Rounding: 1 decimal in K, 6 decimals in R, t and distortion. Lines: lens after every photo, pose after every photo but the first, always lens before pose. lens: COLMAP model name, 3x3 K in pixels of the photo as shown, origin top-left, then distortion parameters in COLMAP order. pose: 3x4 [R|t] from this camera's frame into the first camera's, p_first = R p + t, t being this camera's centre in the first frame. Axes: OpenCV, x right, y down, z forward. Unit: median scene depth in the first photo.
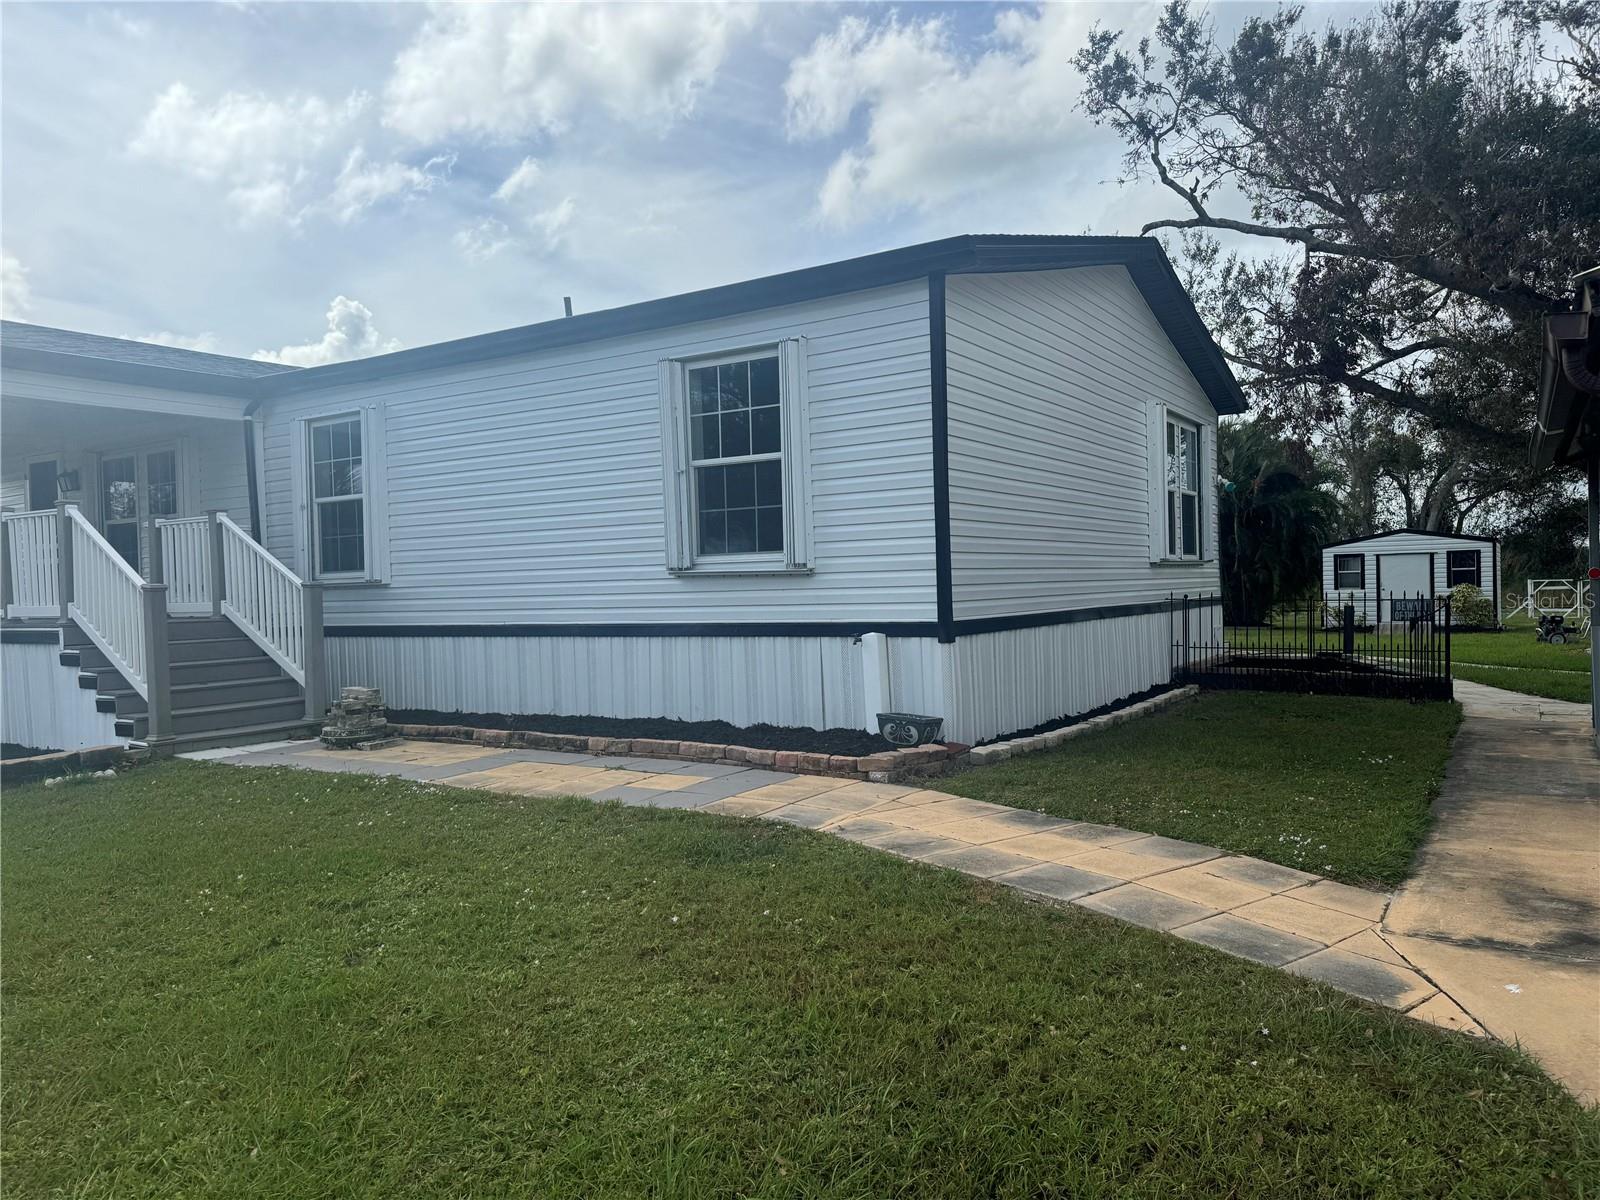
lens RADIAL K [[1117.7, 0, 830.8], [0, 1117.7, 607.7], [0, 0, 1]] dist [0.045931, -0.034700]
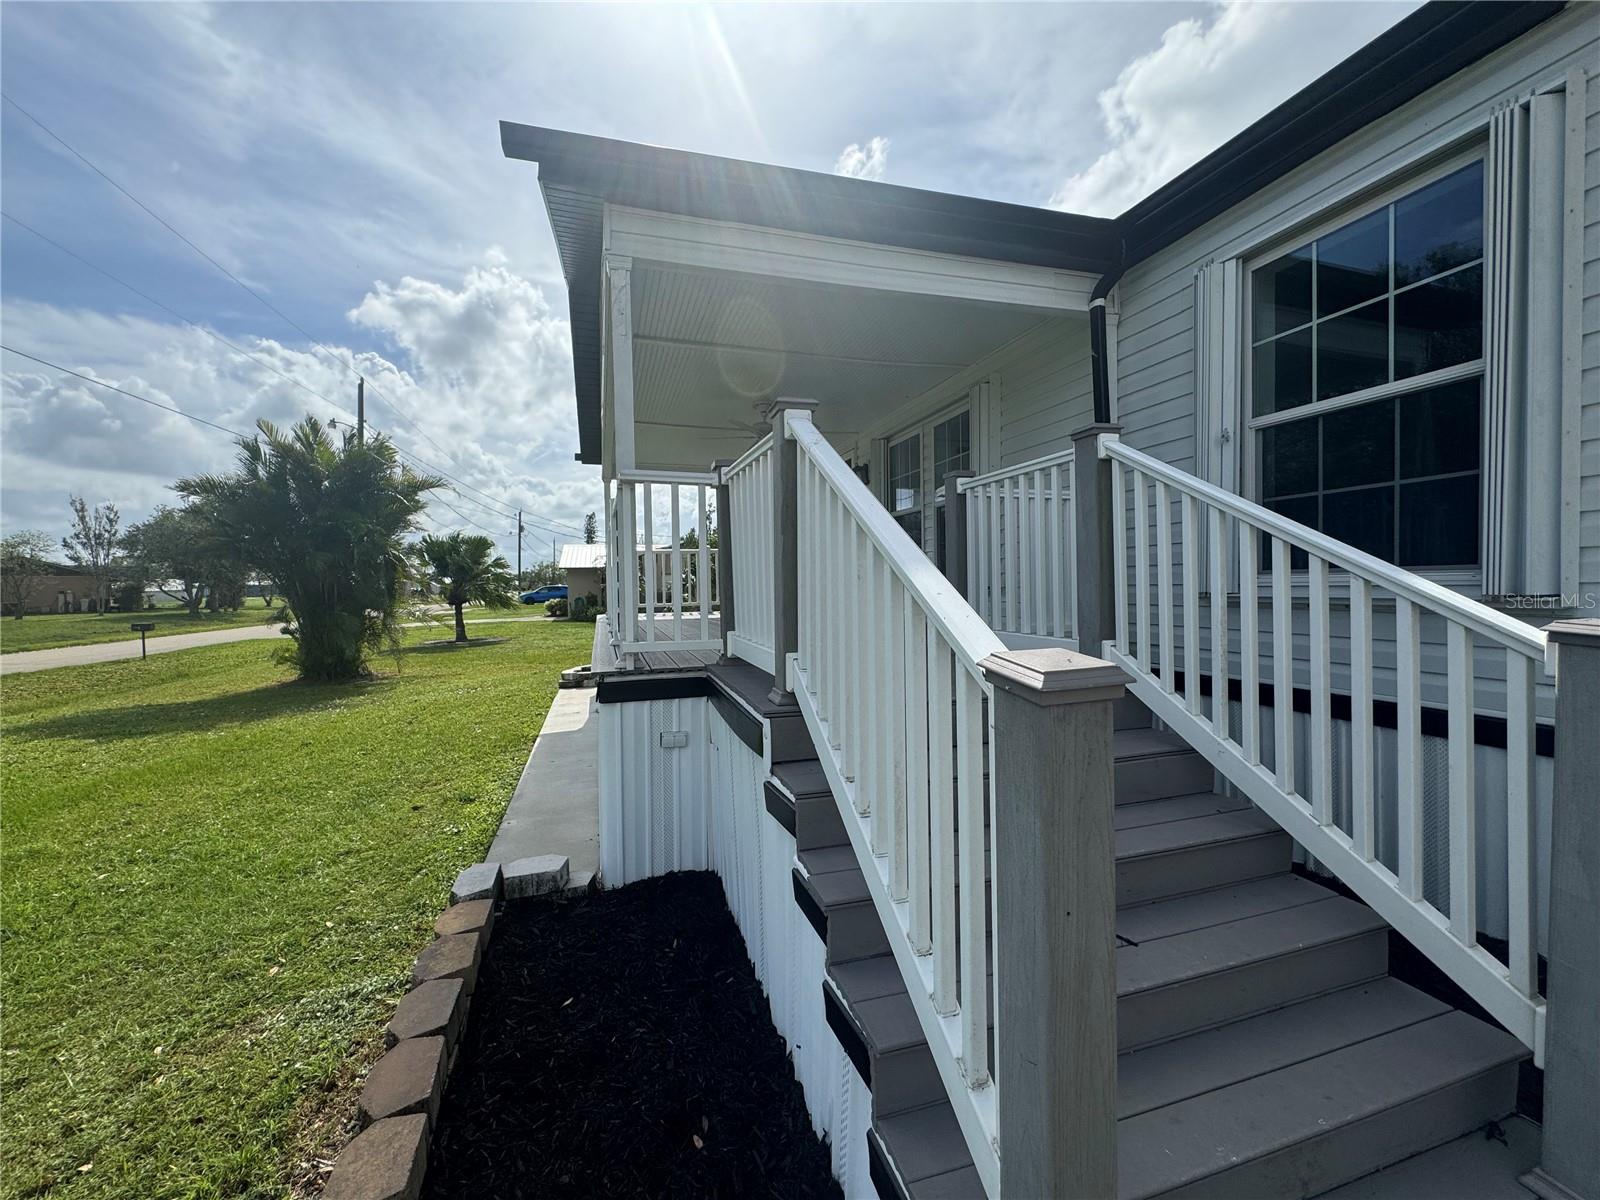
lens RADIAL K [[639.2, 0, 799.1], [0, 639.2, 606.5], [0, 0, 1]] dist [-0.002367, 0.001054]
pose [[0.746770, 0.032936, -0.664266, -0.410954], [-0.019156, 0.999424, 0.028018, -0.021610], [0.664806, -0.008198, 0.746971, 0.660527]]
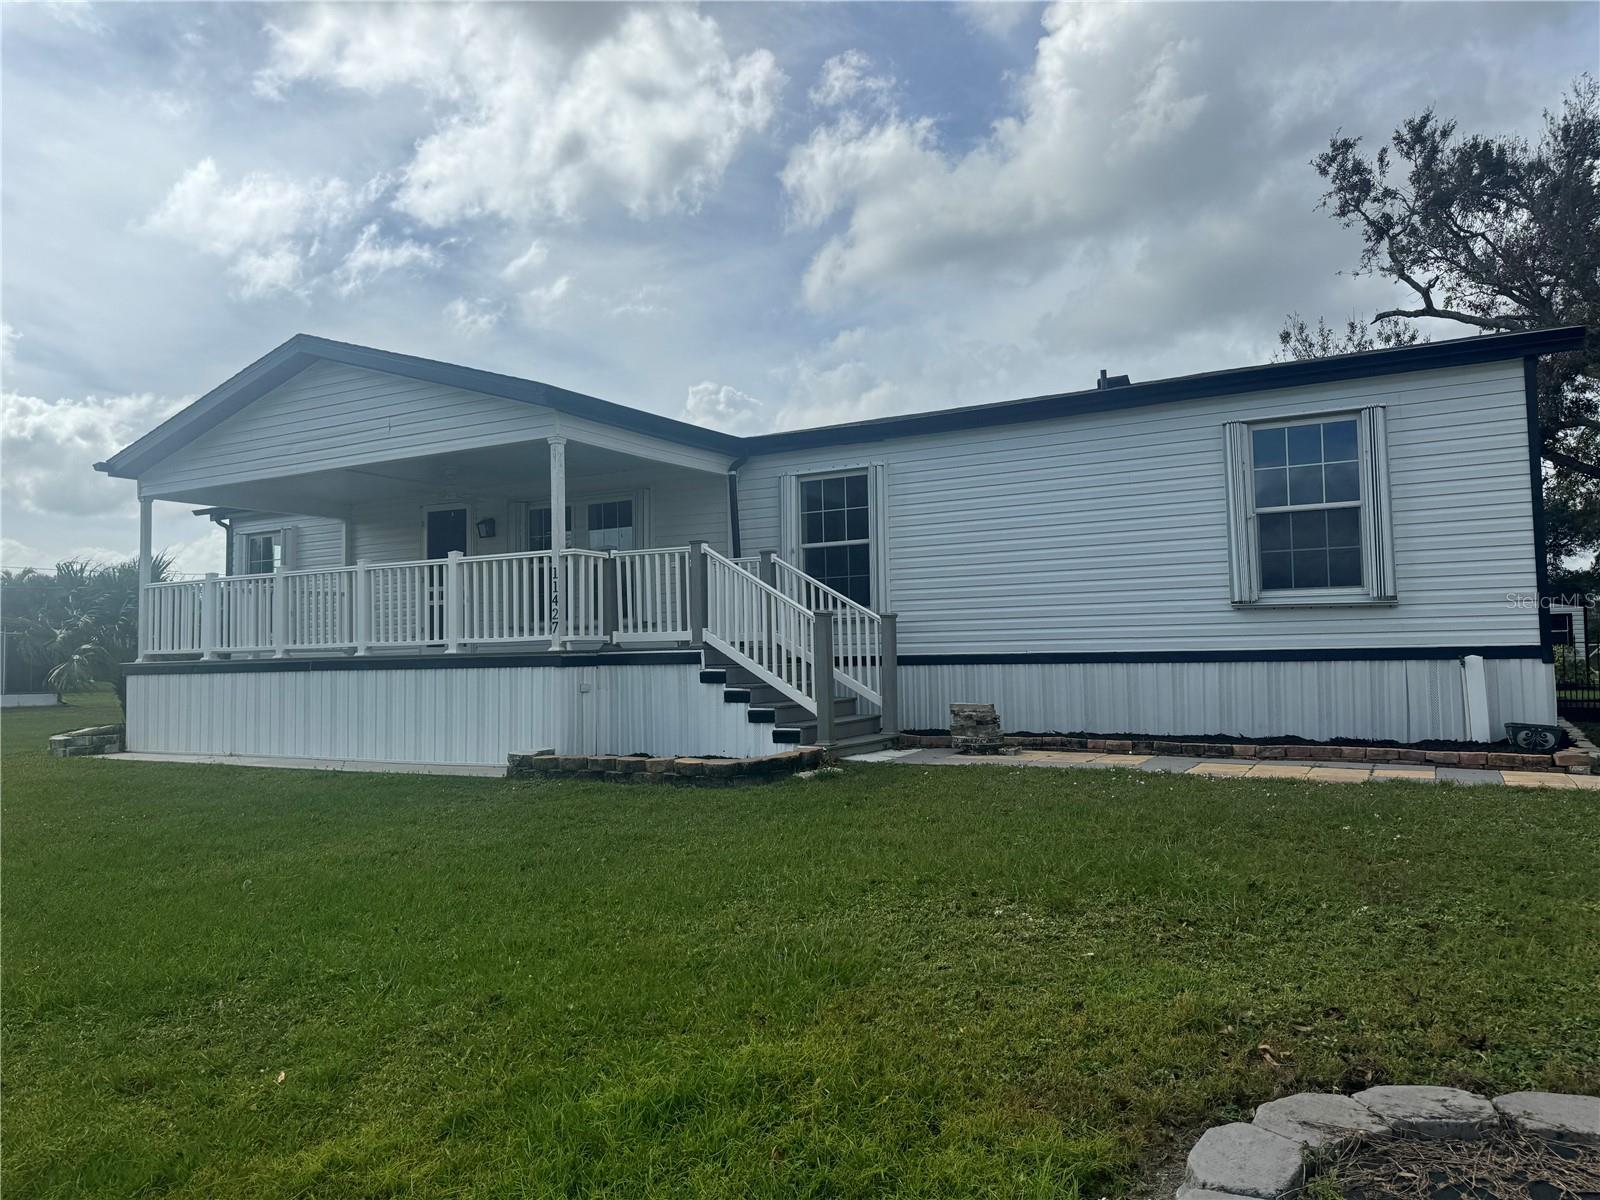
lens RADIAL K [[1117.7, 0, 793.1], [0, 1117.7, 612.0], [0, 0, 1]] dist [0.045931, -0.034700]
pose [[0.999378, 0.010132, 0.033780, -0.493315], [-0.007959, 0.997927, -0.063860, 0.040520], [-0.034357, 0.063552, 0.997387, -0.101231]]
